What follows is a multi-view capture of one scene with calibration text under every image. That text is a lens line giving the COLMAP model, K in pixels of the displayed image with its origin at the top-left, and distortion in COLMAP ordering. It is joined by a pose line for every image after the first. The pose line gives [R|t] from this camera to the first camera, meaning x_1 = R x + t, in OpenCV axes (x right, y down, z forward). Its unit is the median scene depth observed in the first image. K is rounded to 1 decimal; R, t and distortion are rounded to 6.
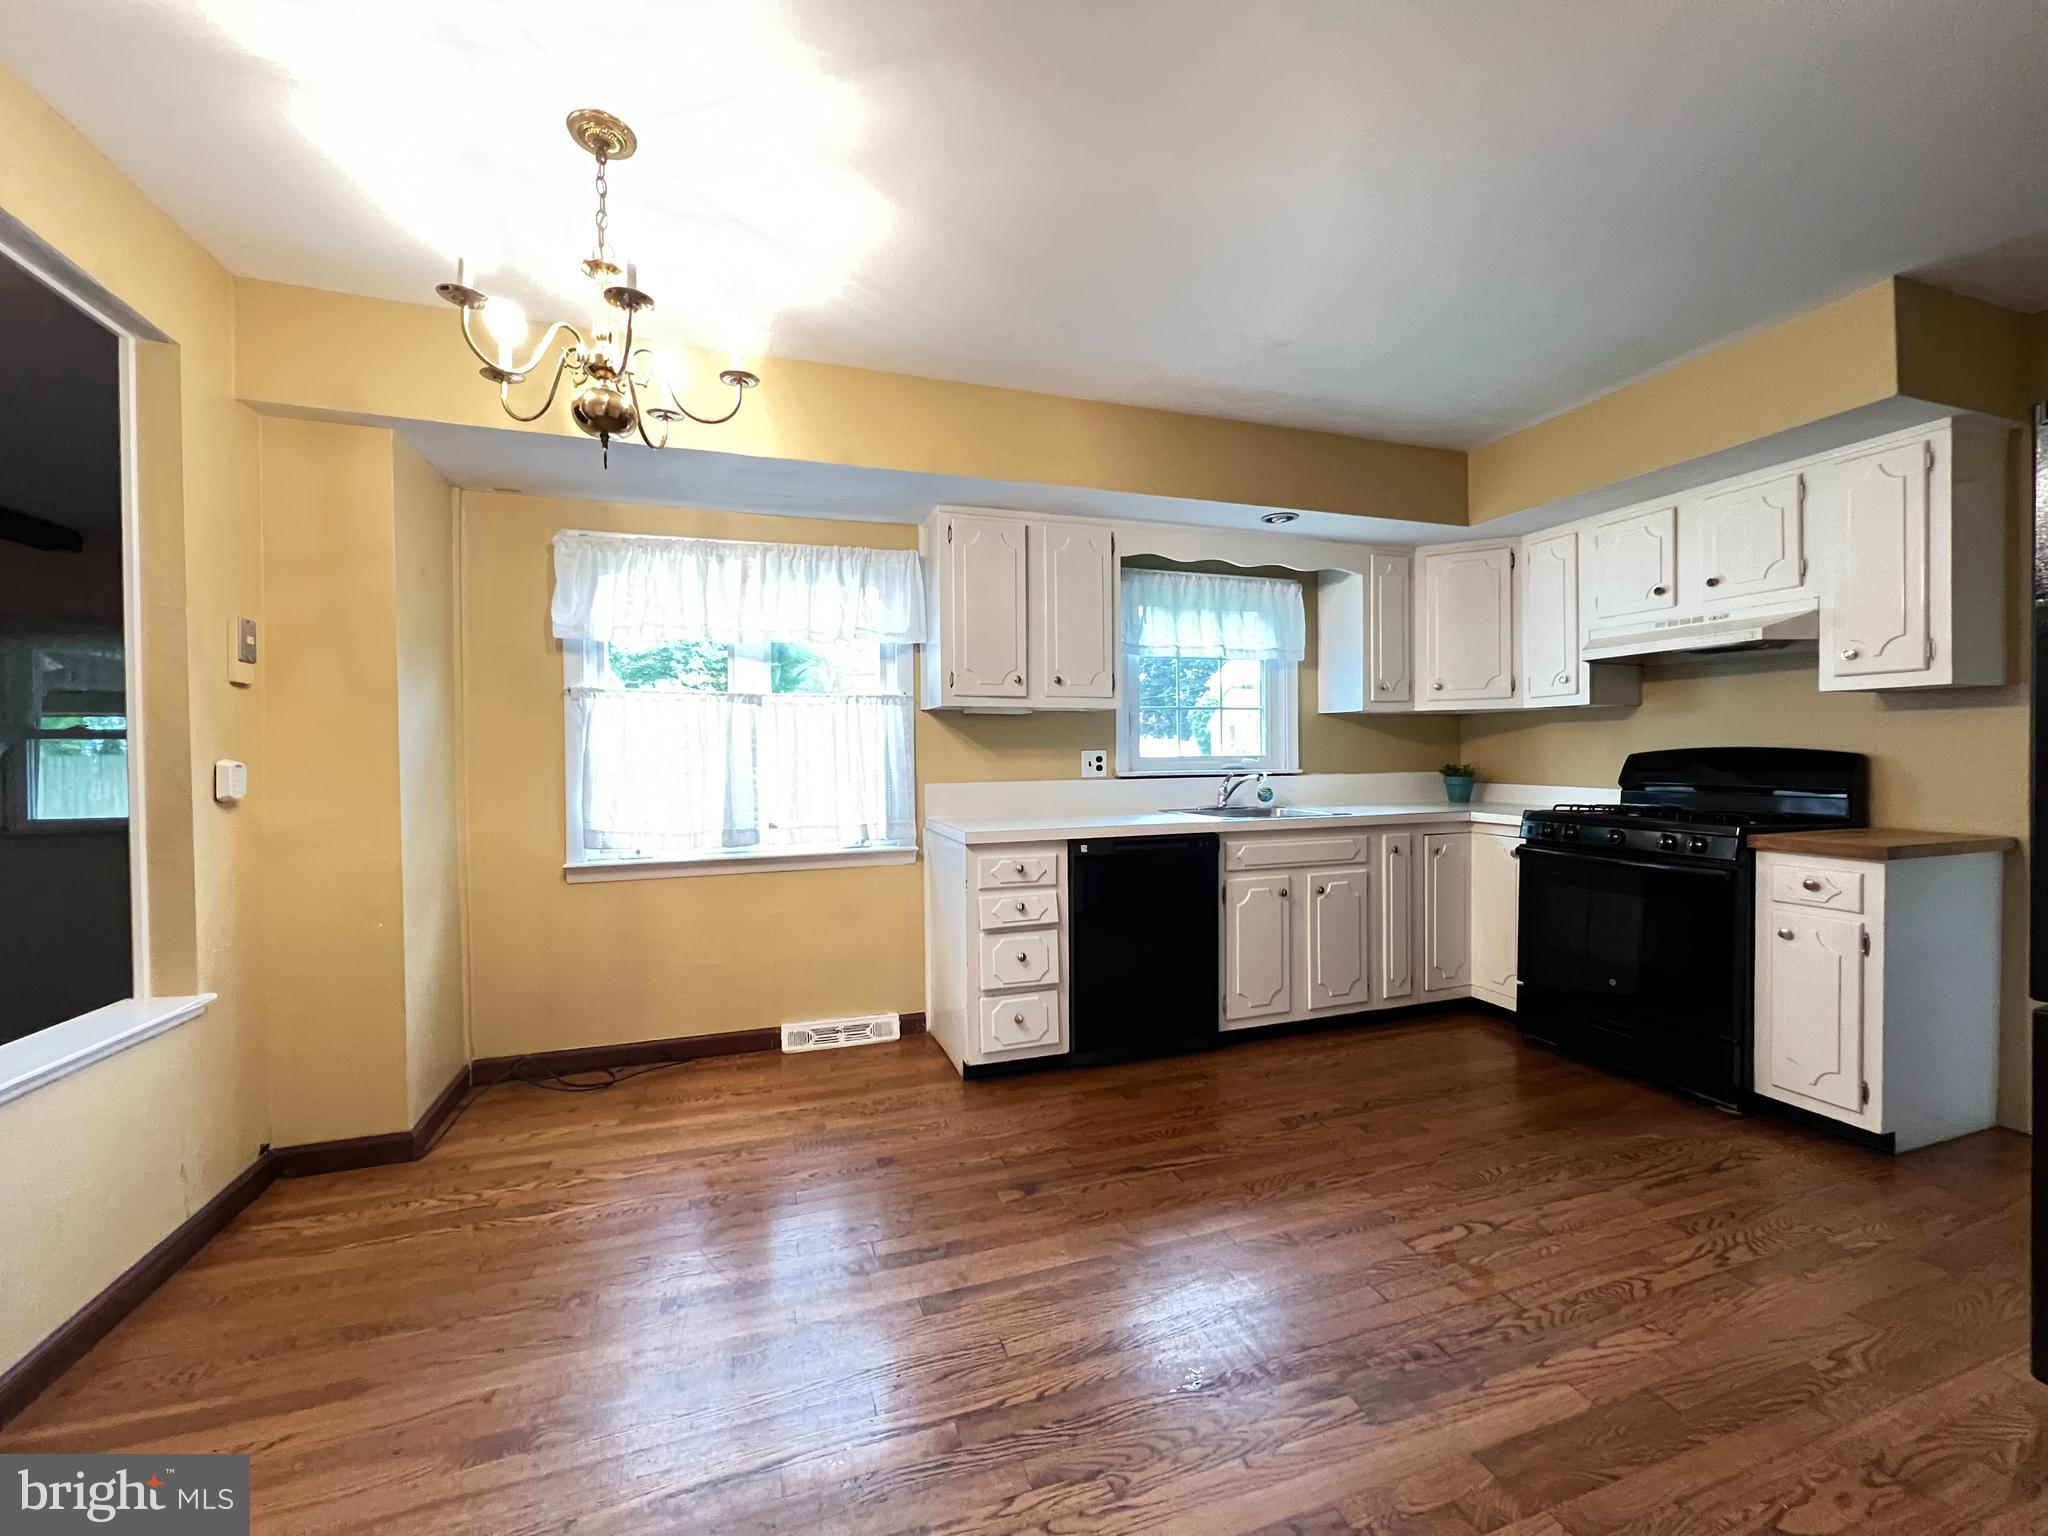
lens RADIAL K [[813.6, 0, 1020.8], [0, 813.6, 760.4], [0, 0, 1]] dist [0.001884, -0.000145]
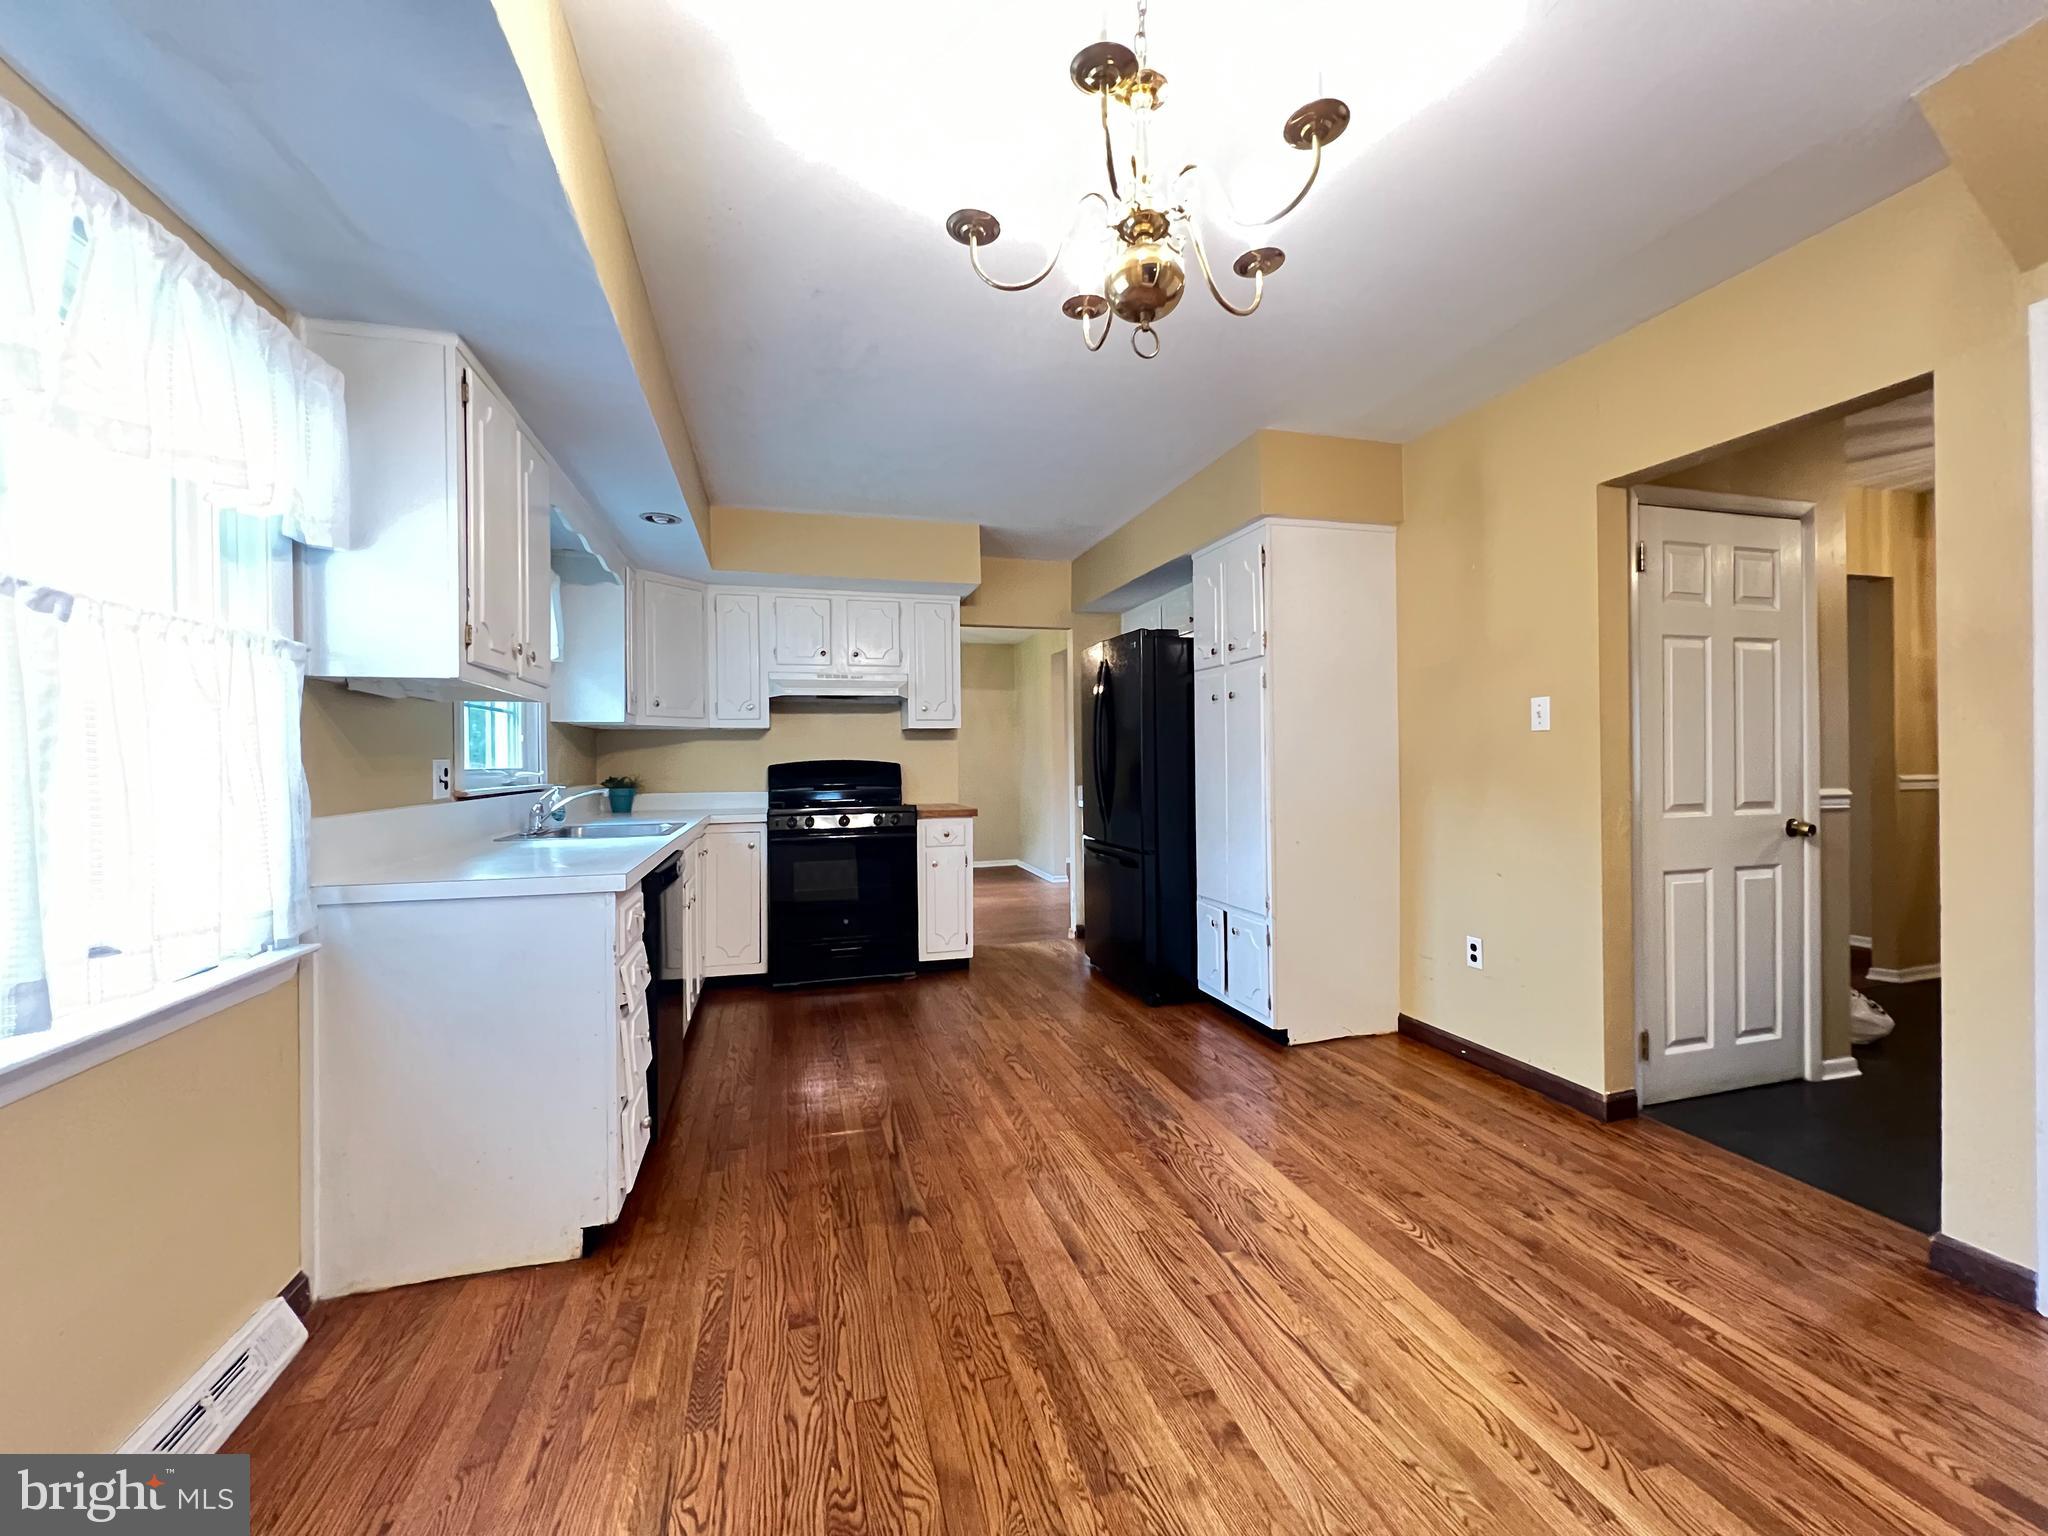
lens RADIAL K [[813.6, 0, 1019.0], [0, 813.6, 764.4], [0, 0, 1]] dist [0.001884, -0.000145]
pose [[0.061428, 0.003402, 0.998106, -0.910986], [0.021031, 0.999768, -0.004702, 0.009028], [-0.997890, 0.021280, 0.061342, 0.785060]]
